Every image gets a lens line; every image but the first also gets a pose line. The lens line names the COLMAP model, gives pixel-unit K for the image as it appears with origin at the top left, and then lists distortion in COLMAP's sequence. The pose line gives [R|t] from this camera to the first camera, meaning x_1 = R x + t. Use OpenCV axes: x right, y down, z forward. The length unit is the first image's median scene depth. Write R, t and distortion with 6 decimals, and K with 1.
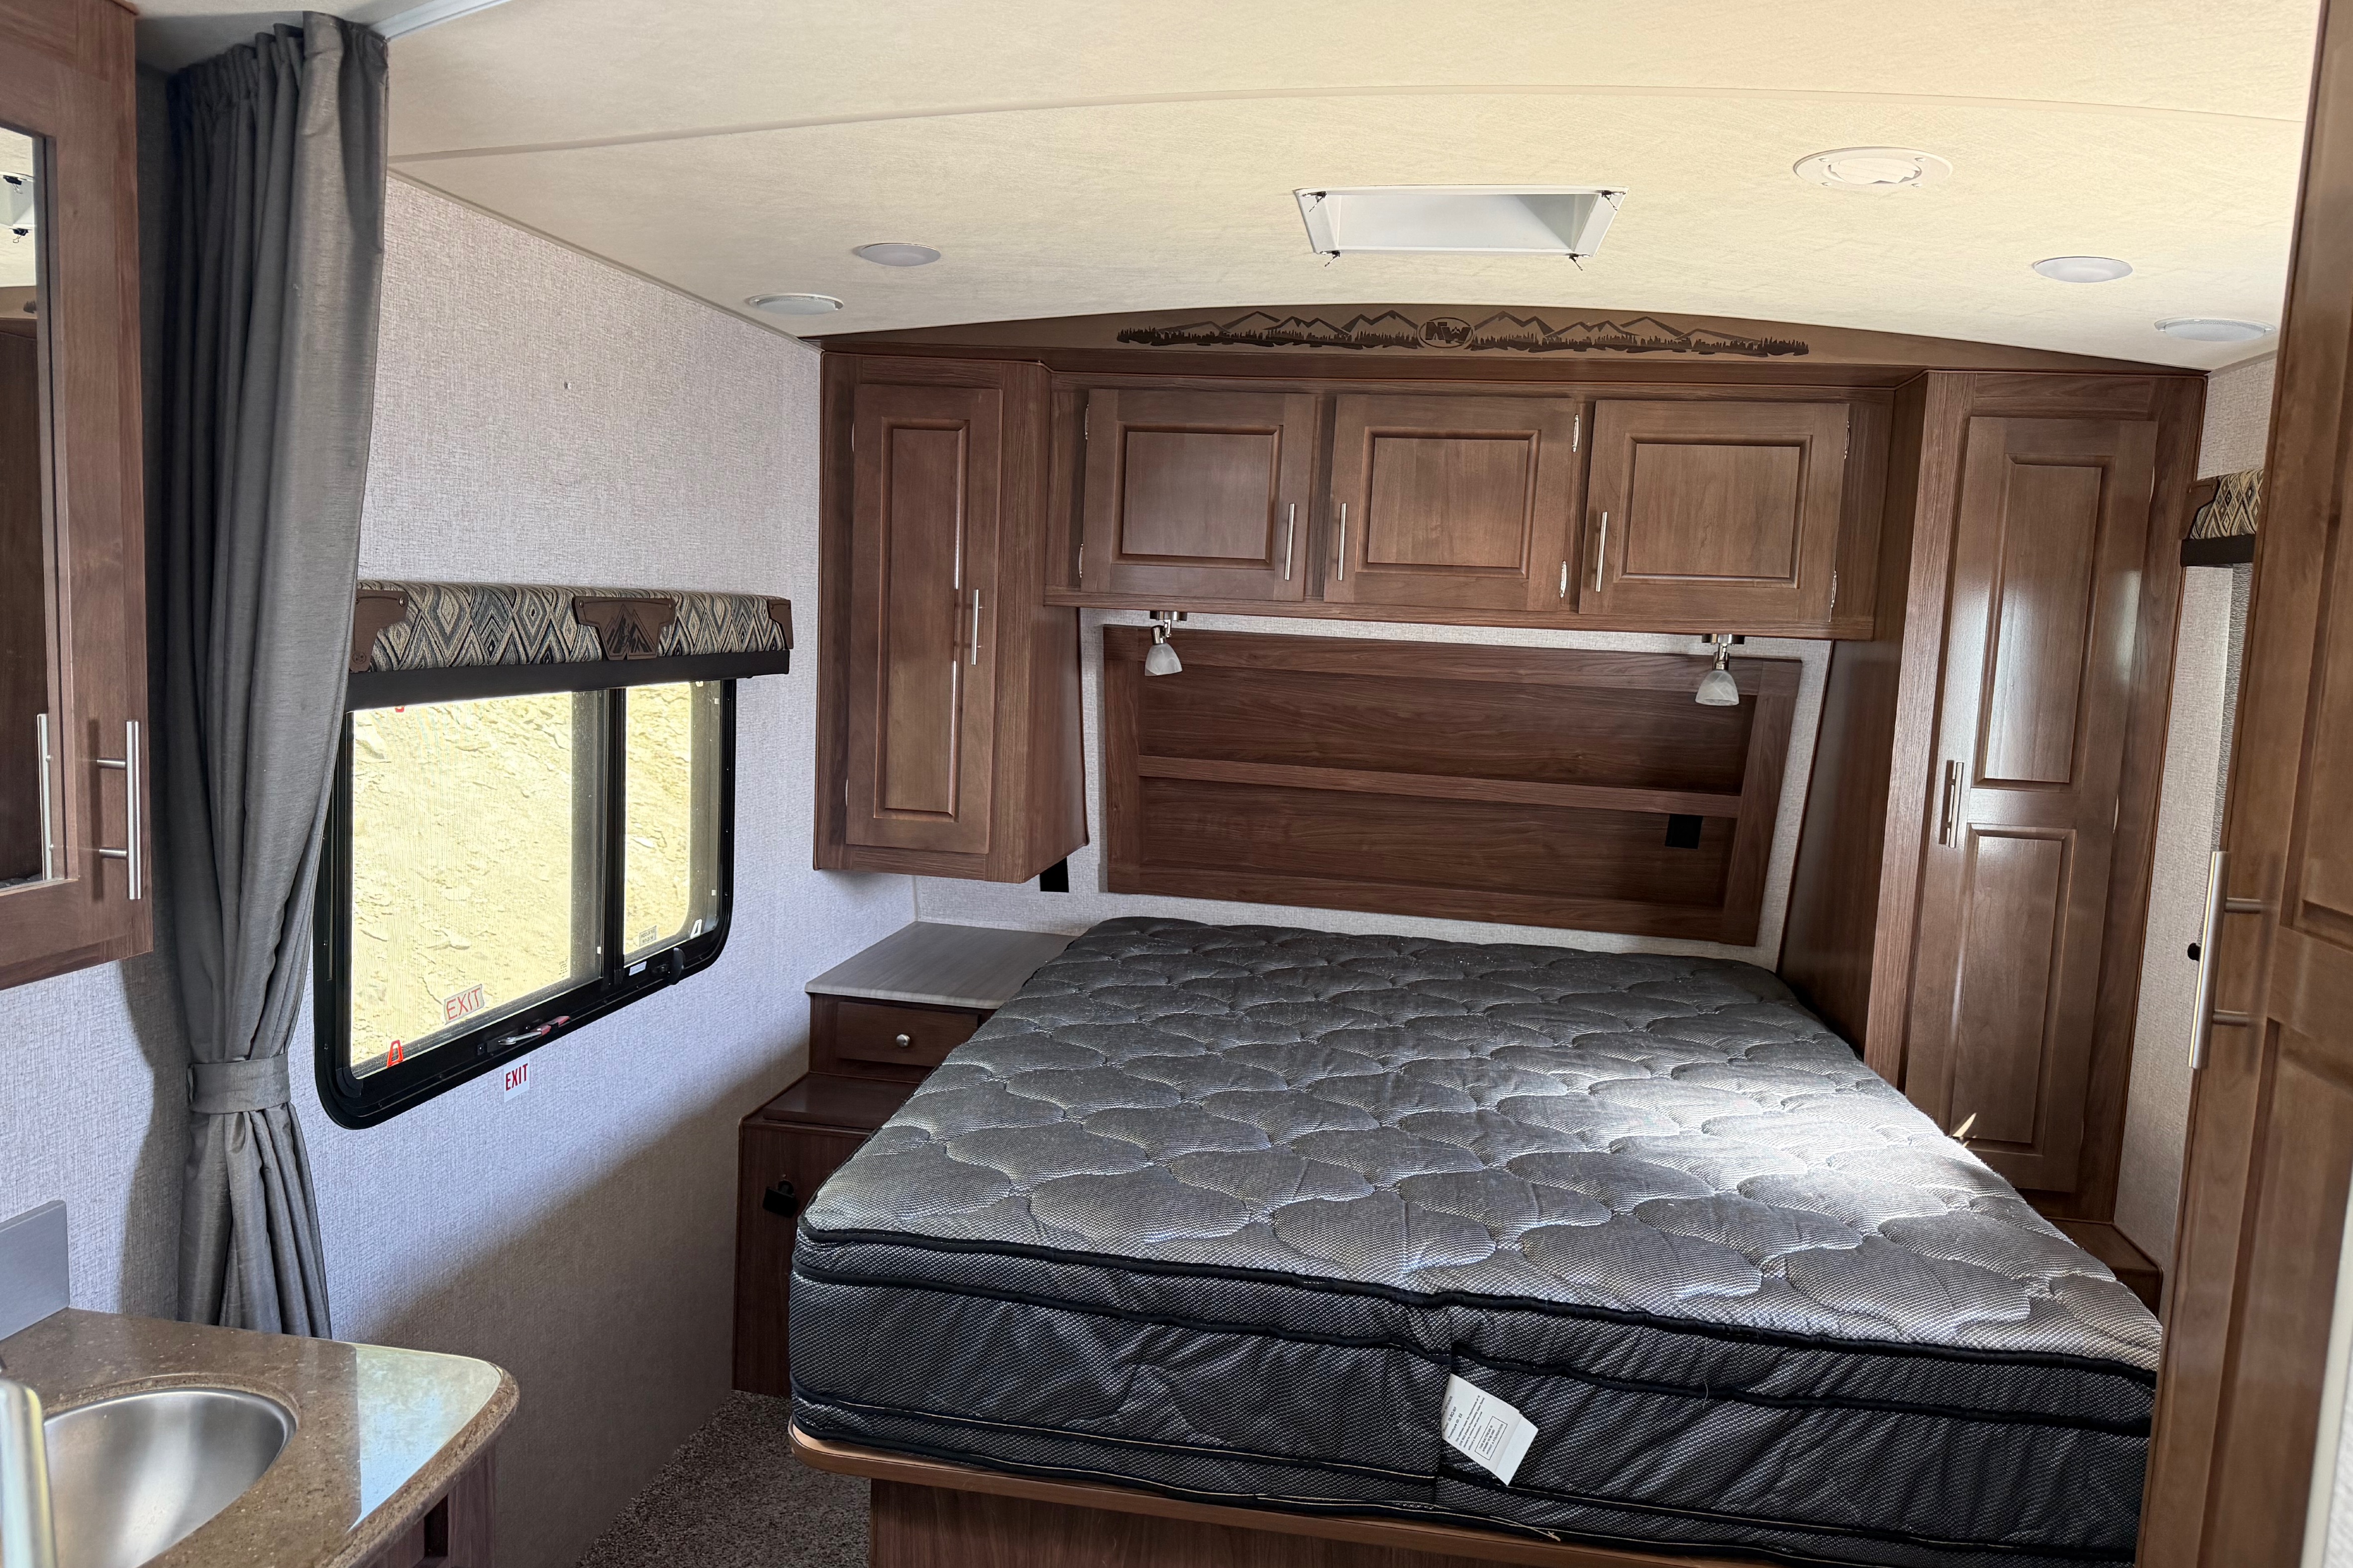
lens RADIAL K [[1638.2, 0, 1186.1], [0, 1638.2, 793.0], [0, 0, 1]] dist [0.093706, -0.104585]
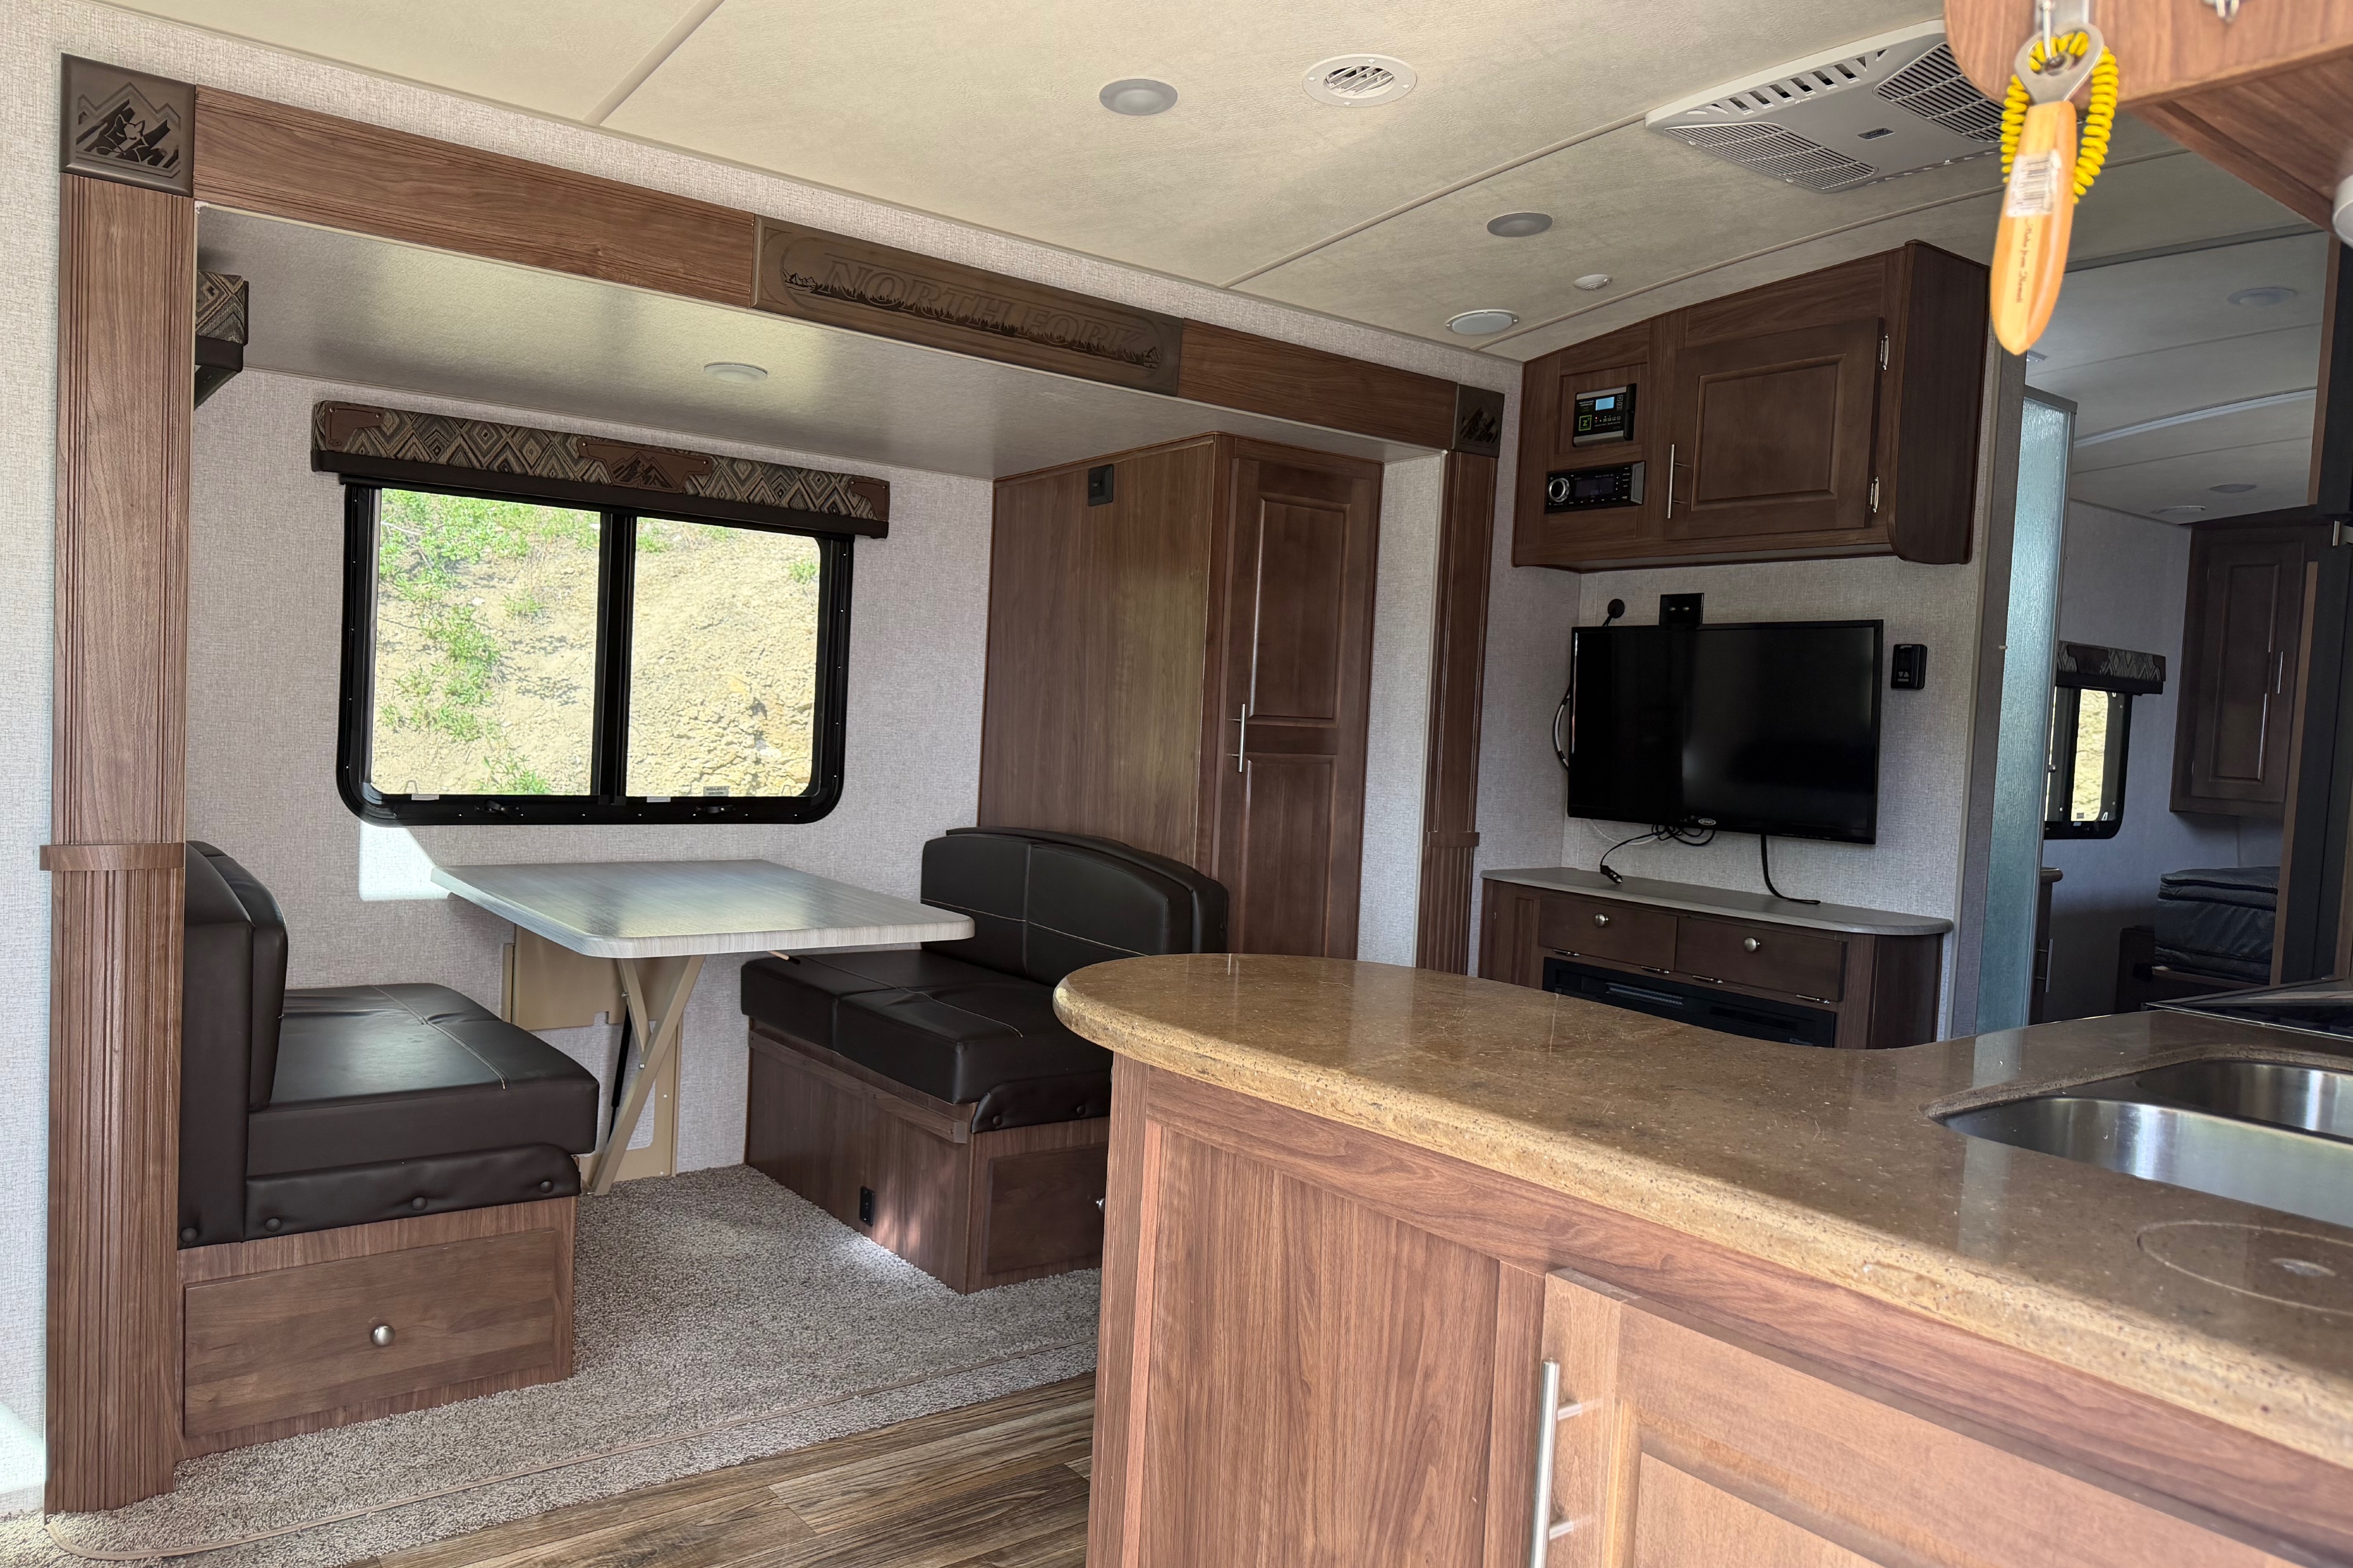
lens RADIAL K [[1638.2, 0, 1186.1], [0, 1638.2, 793.0], [0, 0, 1]] dist [0.093706, -0.104585]
pose [[0.729816, 0.022092, -0.683286, 0.283498], [-0.091716, 0.993606, -0.065837, 0.292052], [0.677463, 0.110718, 0.727176, -1.268059]]
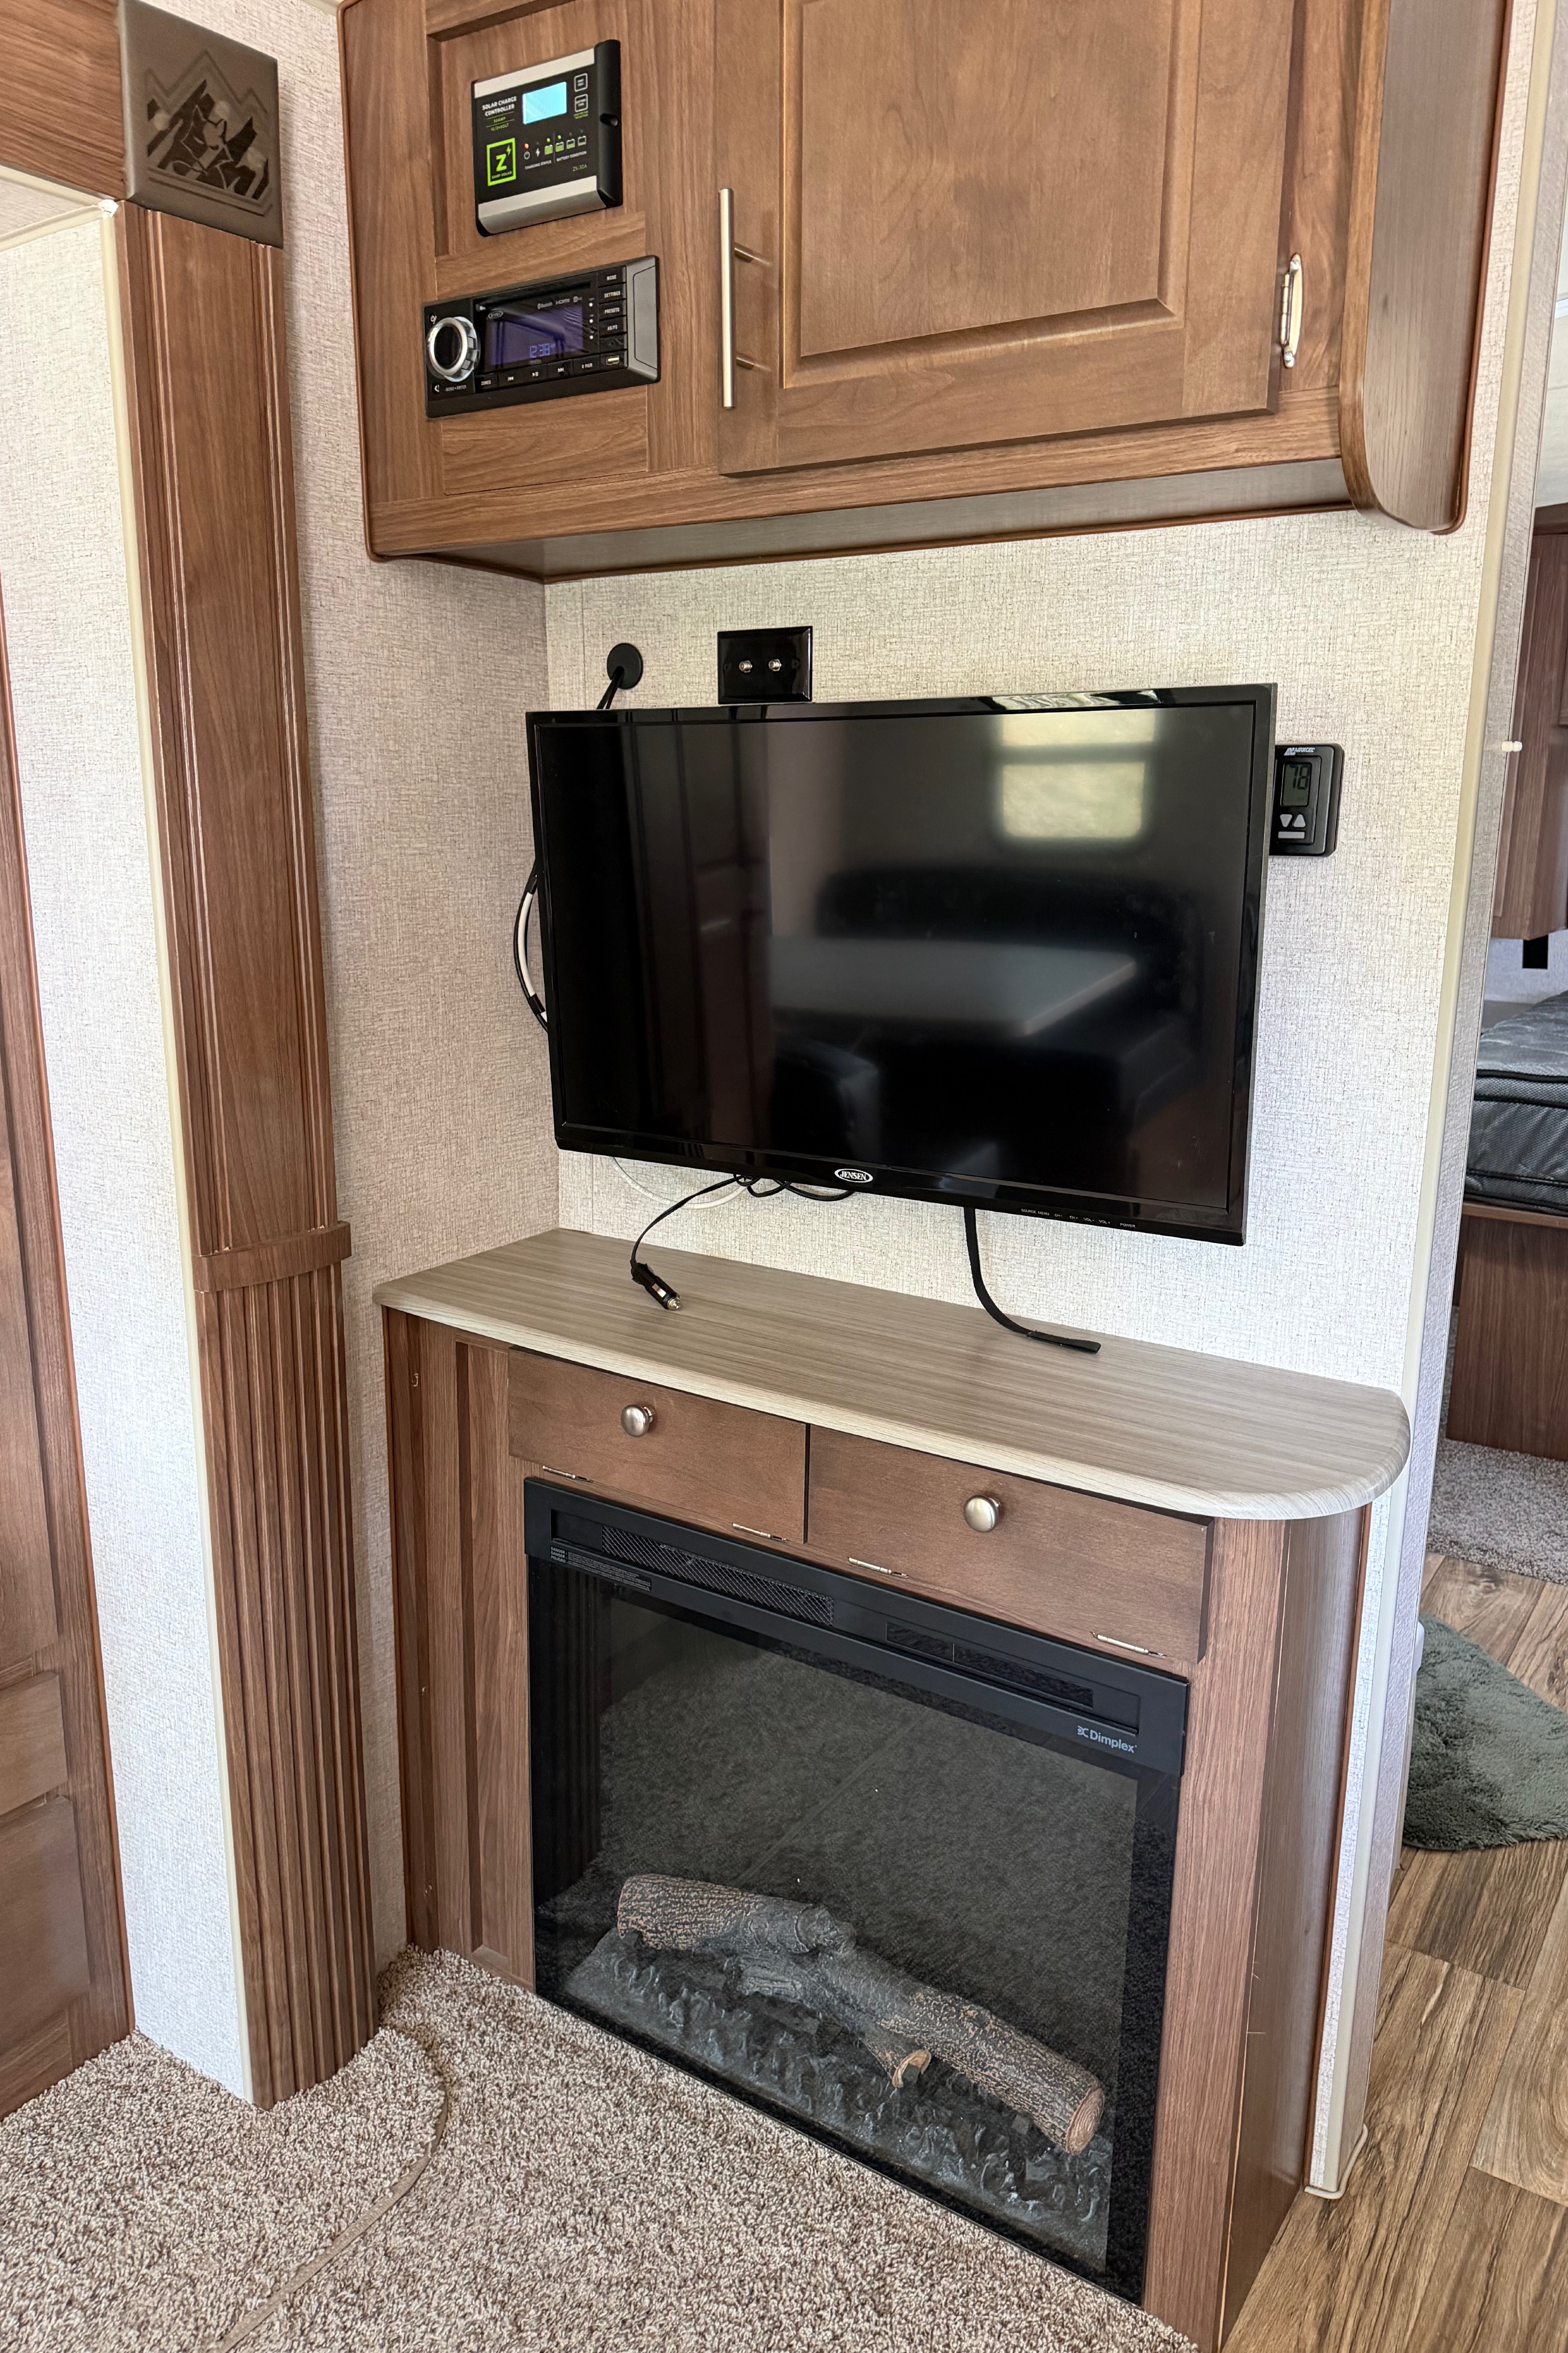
lens RADIAL K [[1638.2, 0, 798.0], [0, 1638.2, 1208.2], [0, 0, 1]] dist [0.093706, -0.104585]
pose [[0.909069, 0.061866, -0.412027, -0.081543], [-0.012928, 0.992627, 0.120519, 0.137685], [0.416445, -0.104233, 0.903166, -0.577676]]
